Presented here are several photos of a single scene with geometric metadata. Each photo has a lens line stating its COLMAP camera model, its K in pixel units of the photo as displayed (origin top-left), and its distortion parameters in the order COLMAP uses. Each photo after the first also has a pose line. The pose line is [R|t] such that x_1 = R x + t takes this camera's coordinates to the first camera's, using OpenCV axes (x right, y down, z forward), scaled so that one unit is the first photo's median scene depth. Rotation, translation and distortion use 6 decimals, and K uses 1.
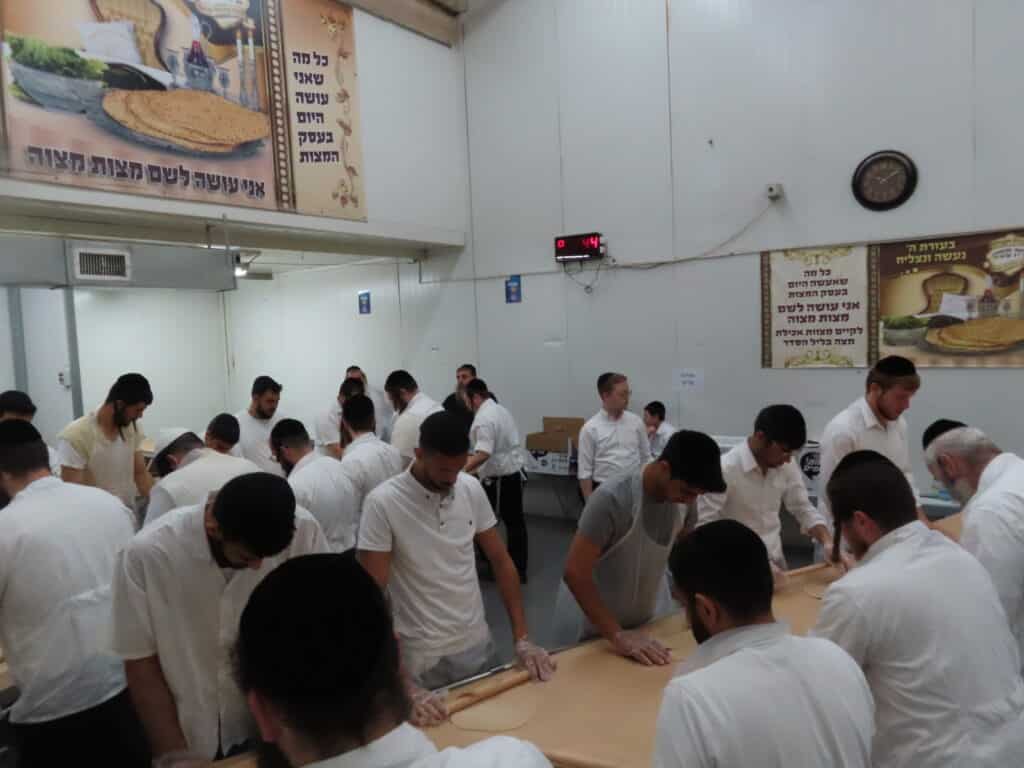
lens RADIAL K [[884.8, 0, 512.3], [0, 884.8, 385.7], [0, 0, 1]] dist [0.006321, -0.016610]
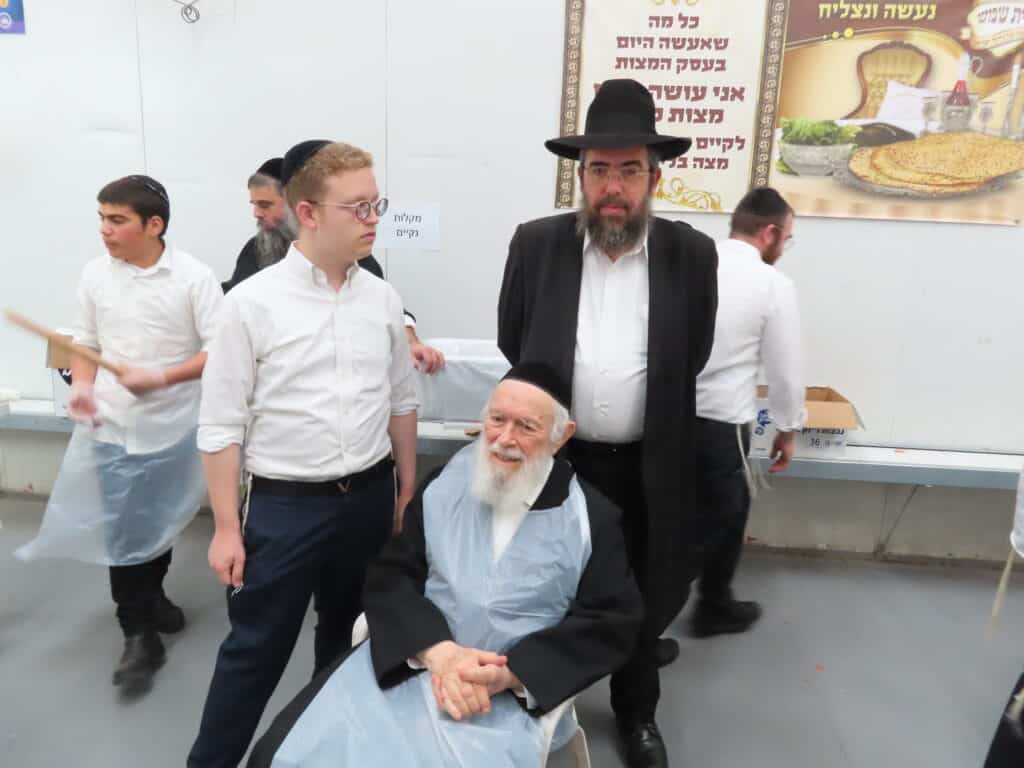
lens RADIAL K [[884.8, 0, 508.8], [0, 884.8, 389.9], [0, 0, 1]] dist [0.006321, -0.016610]
pose [[0.882903, -0.021522, 0.469062, 0.016195], [-0.029403, 0.994455, 0.100973, 0.036955], [-0.468634, -0.102941, 0.877374, 0.600056]]
